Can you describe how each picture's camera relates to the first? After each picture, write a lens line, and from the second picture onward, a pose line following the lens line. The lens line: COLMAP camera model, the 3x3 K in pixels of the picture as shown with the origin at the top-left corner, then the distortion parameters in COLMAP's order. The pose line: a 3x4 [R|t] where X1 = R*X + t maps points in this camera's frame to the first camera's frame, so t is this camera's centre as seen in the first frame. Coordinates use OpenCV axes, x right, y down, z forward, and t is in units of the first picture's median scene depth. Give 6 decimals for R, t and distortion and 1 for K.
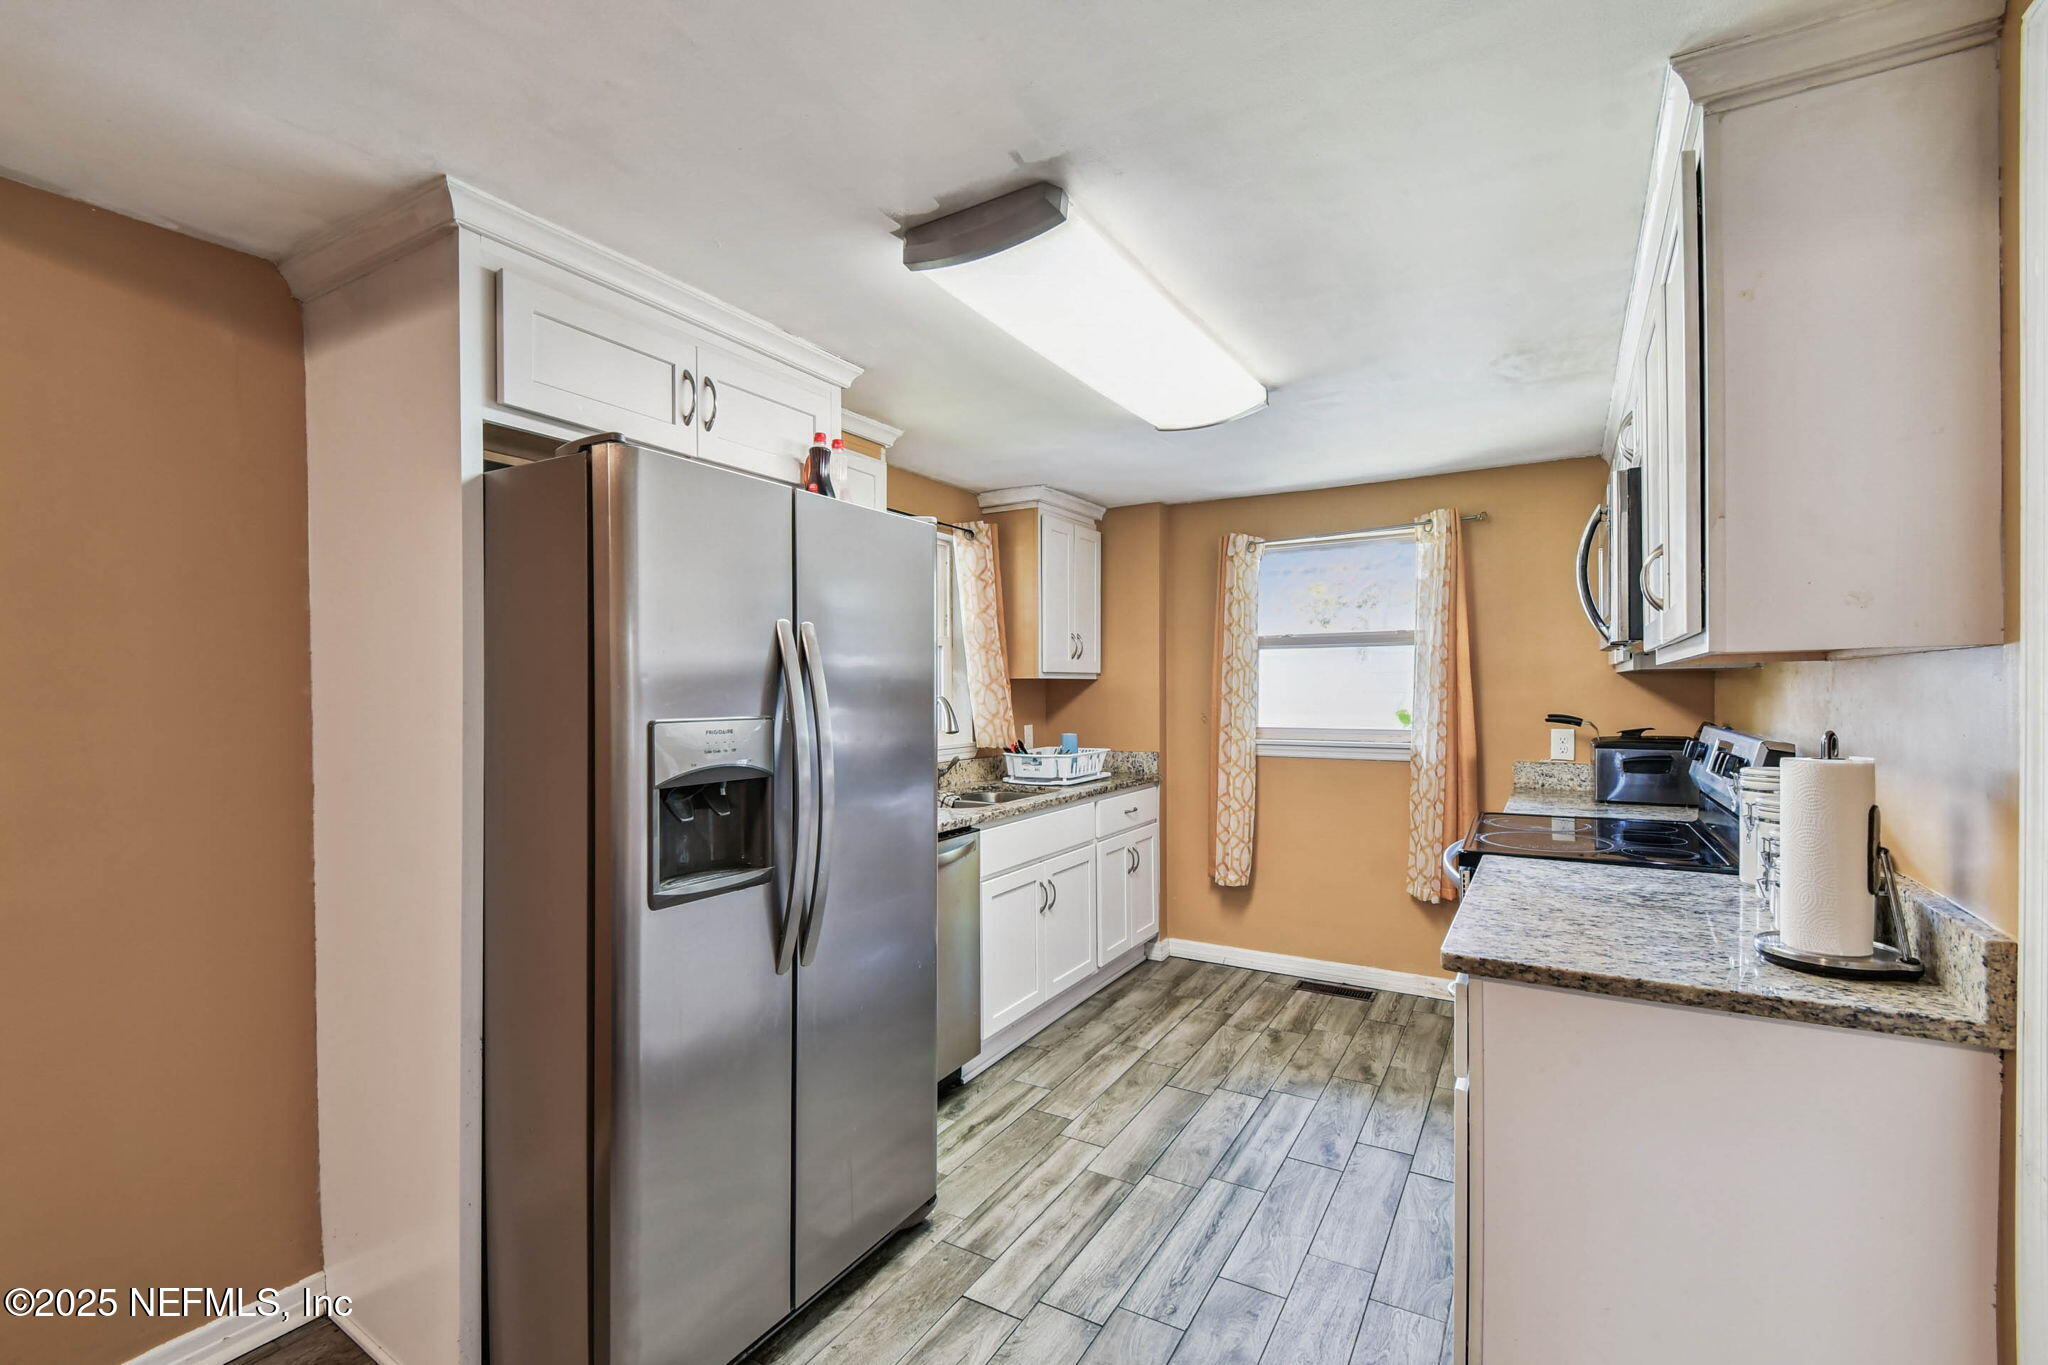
lens RADIAL K [[906.3, 0, 994.0], [0, 906.3, 700.2], [0, 0, 1]] dist [0.018536, -0.002591]
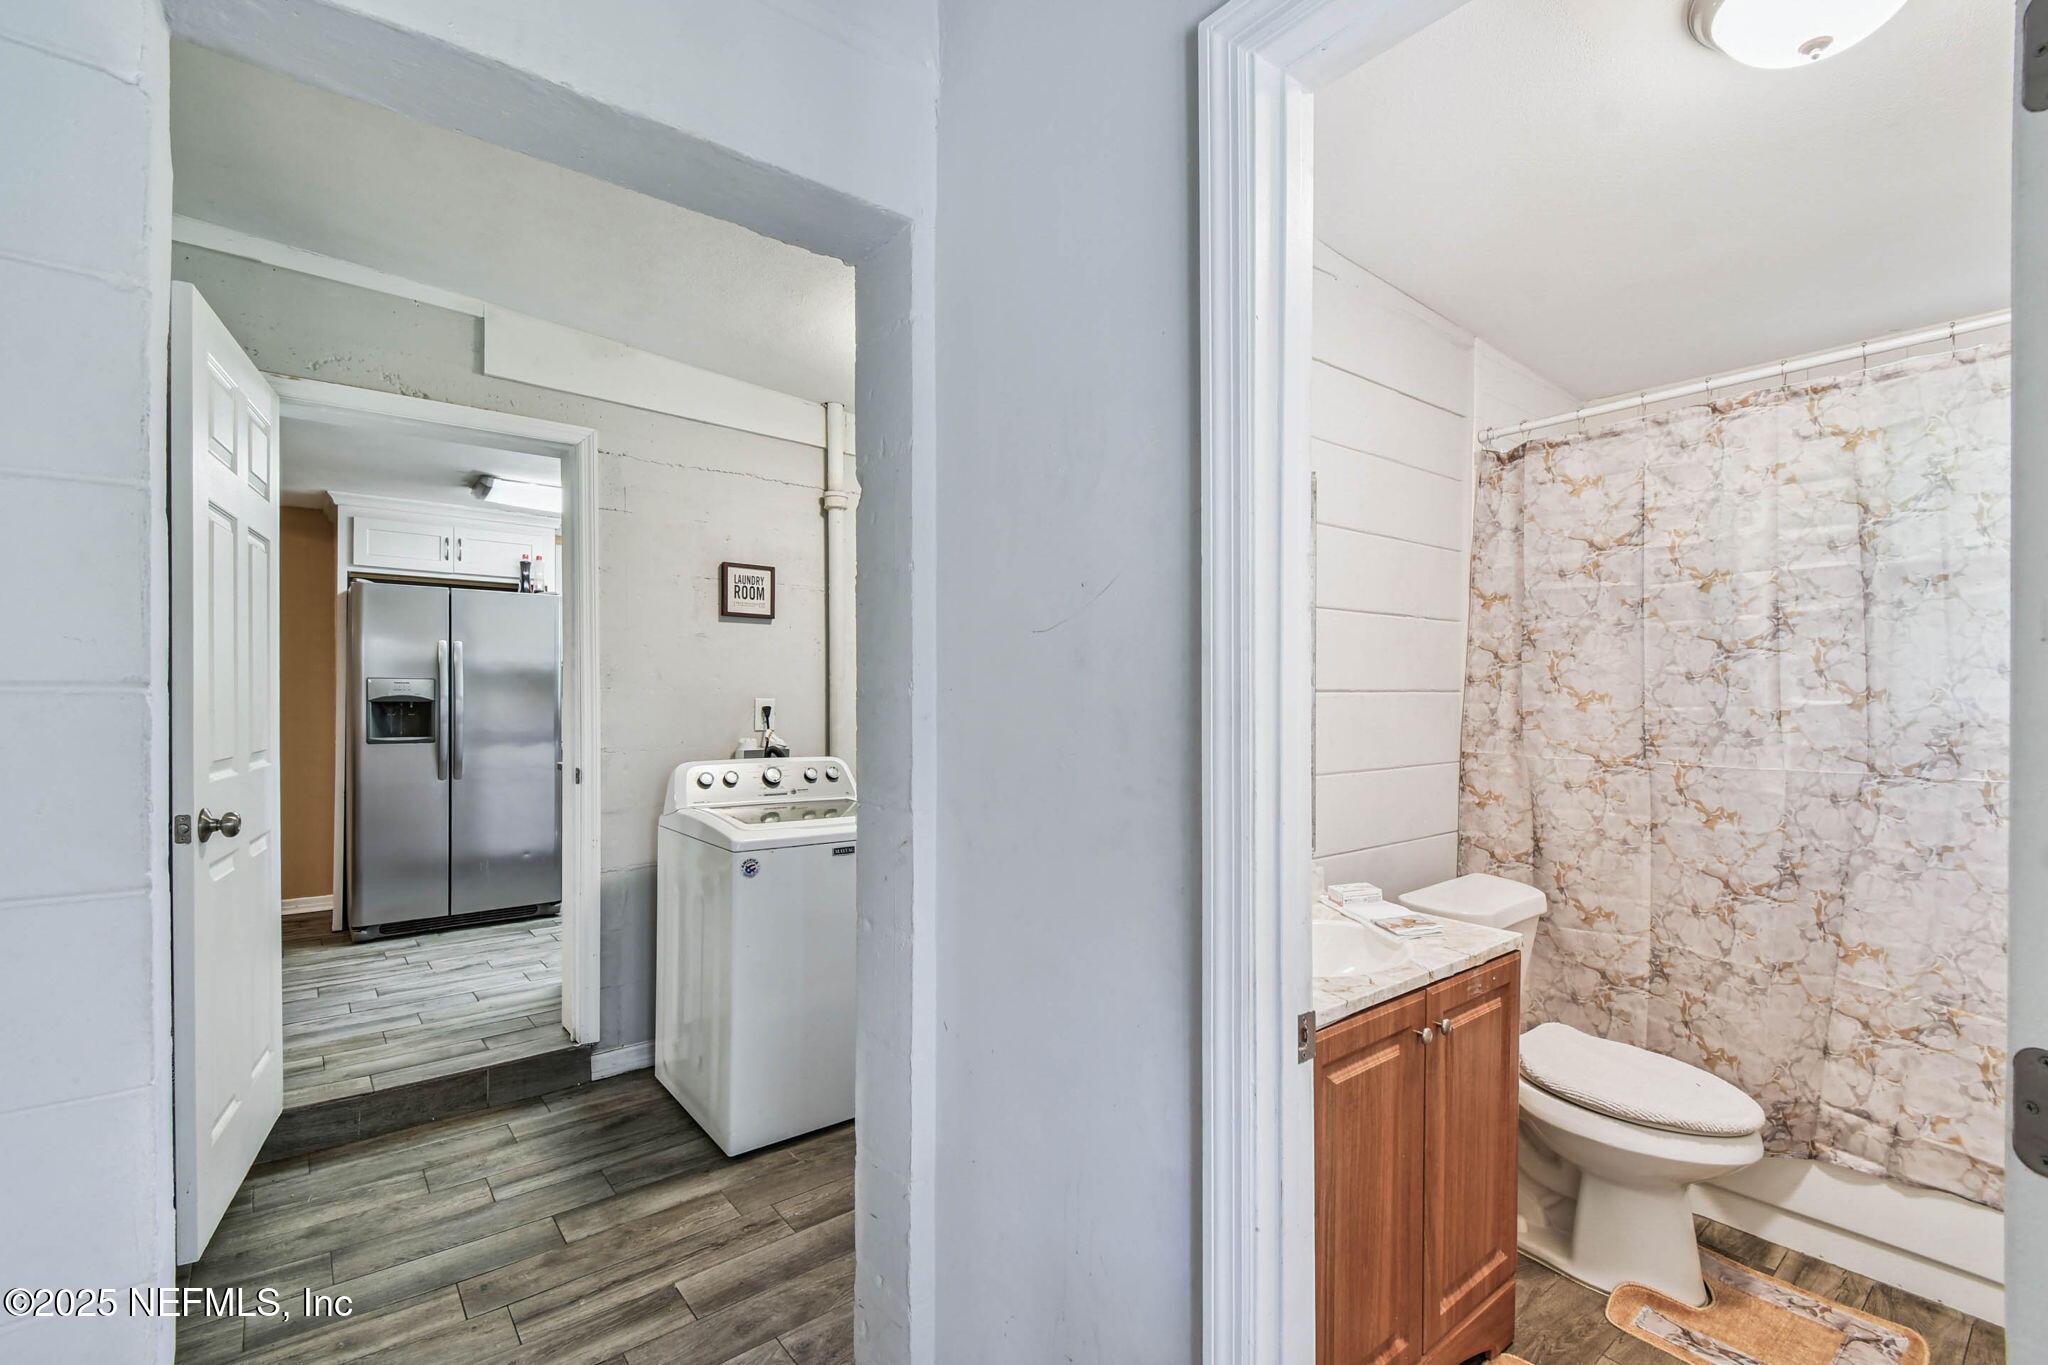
lens RADIAL K [[906.3, 0, 1023.2], [0, 906.3, 689.1], [0, 0, 1]] dist [0.018536, -0.002591]
pose [[0.946577, 0.010861, -0.322295, 0.932909], [-0.013116, 0.999902, -0.004827, 0.015881], [0.322211, 0.008796, 0.946627, -0.394804]]
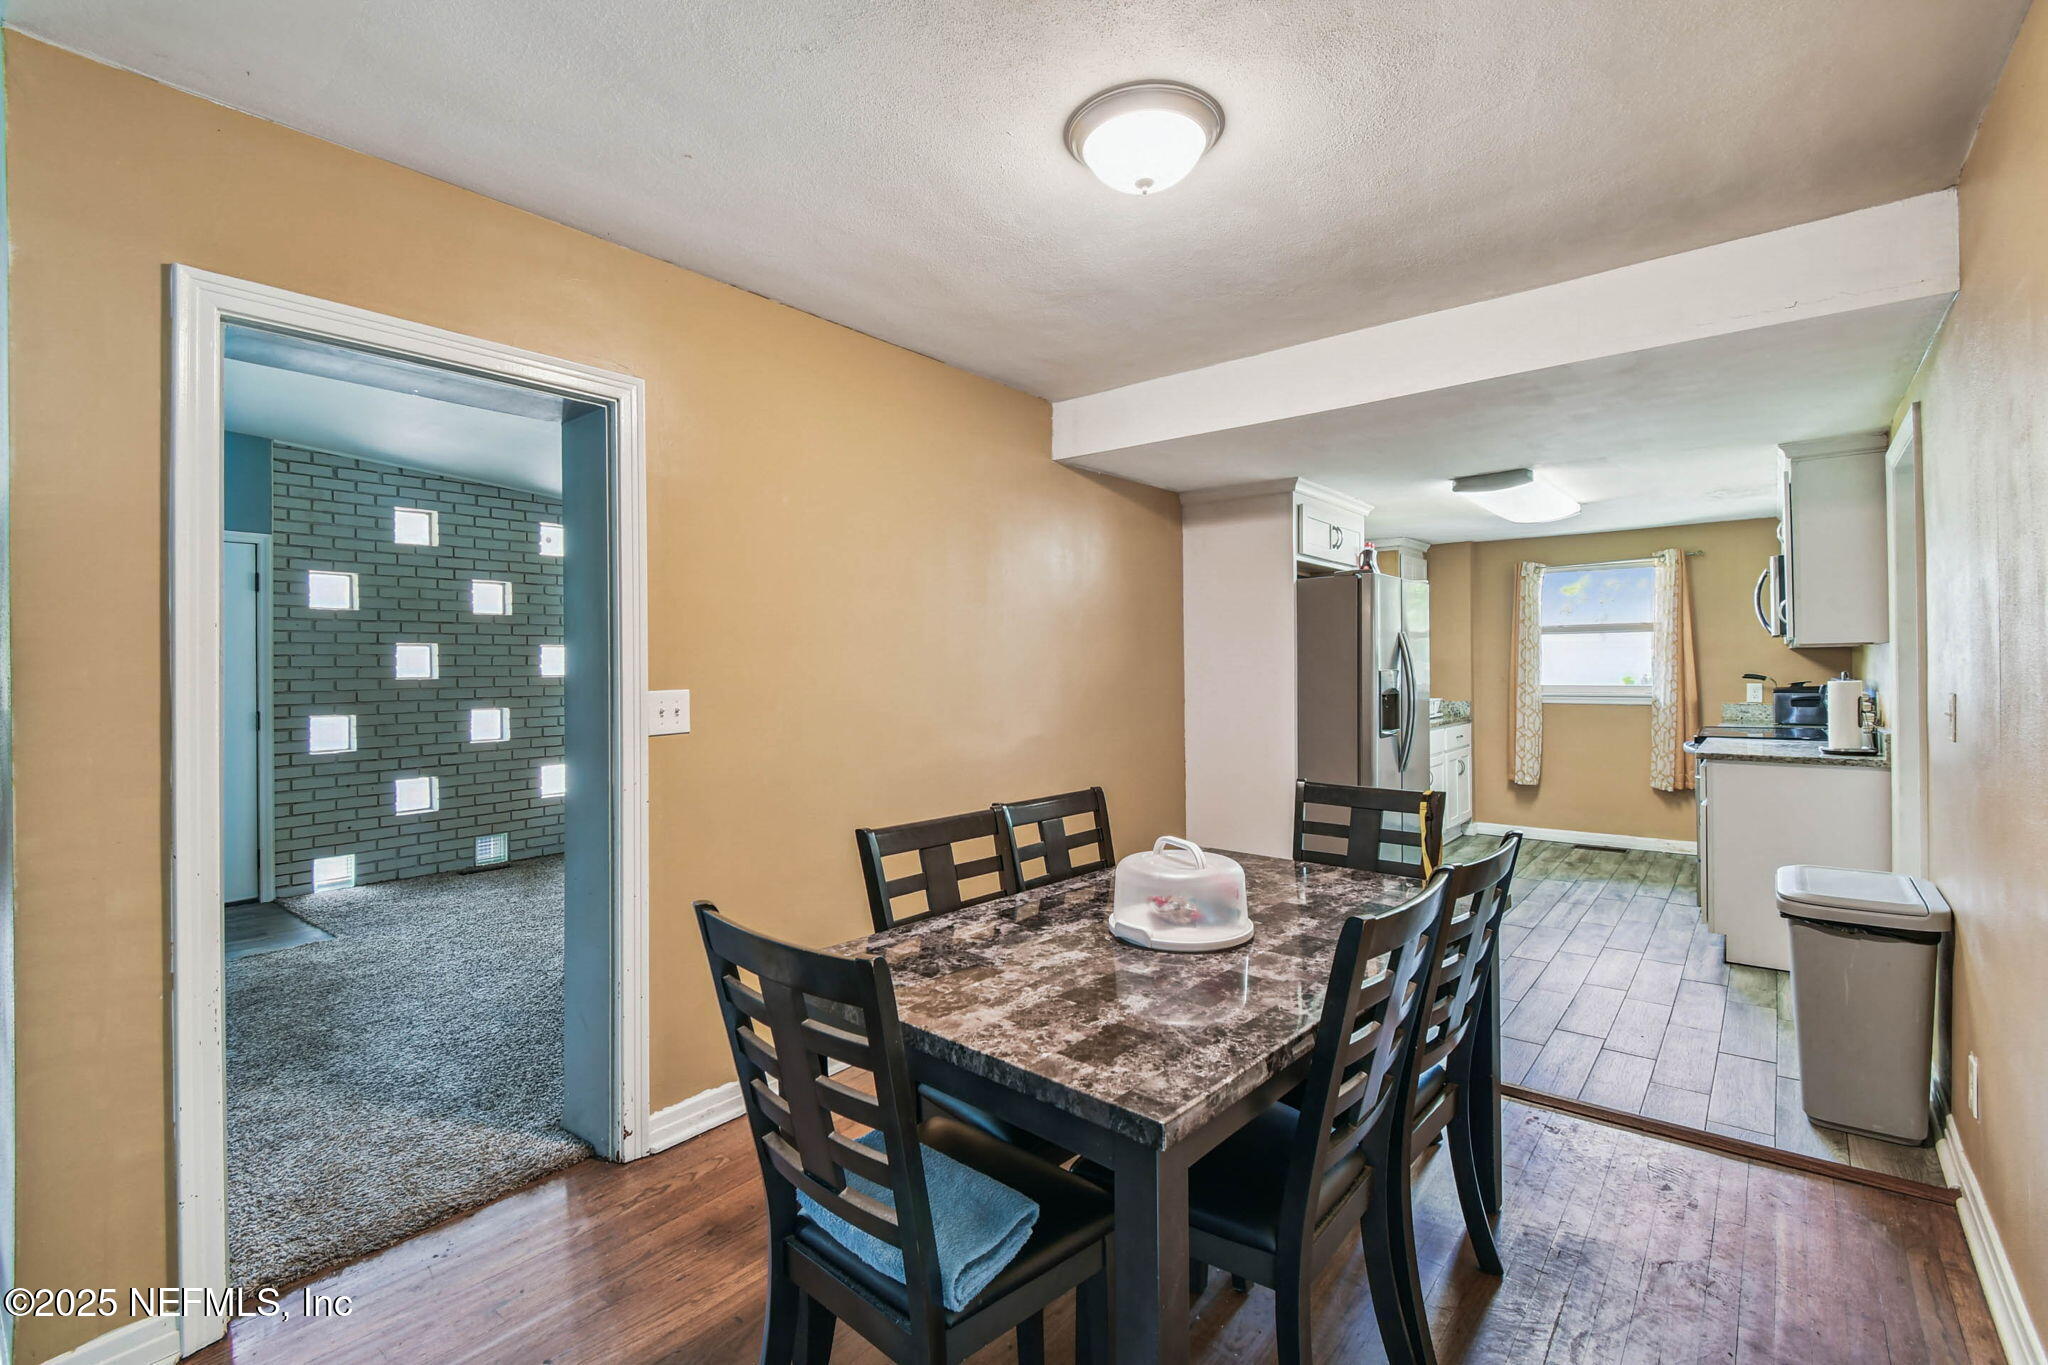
lens RADIAL K [[906.3, 0, 1023.2], [0, 906.3, 666.6], [0, 0, 1]] dist [0.018536, -0.002591]
pose [[0.991293, -0.004897, -0.131583, -0.407916], [0.003477, 0.999933, -0.011013, 0.013256], [0.131629, 0.010460, 0.991244, -0.708397]]
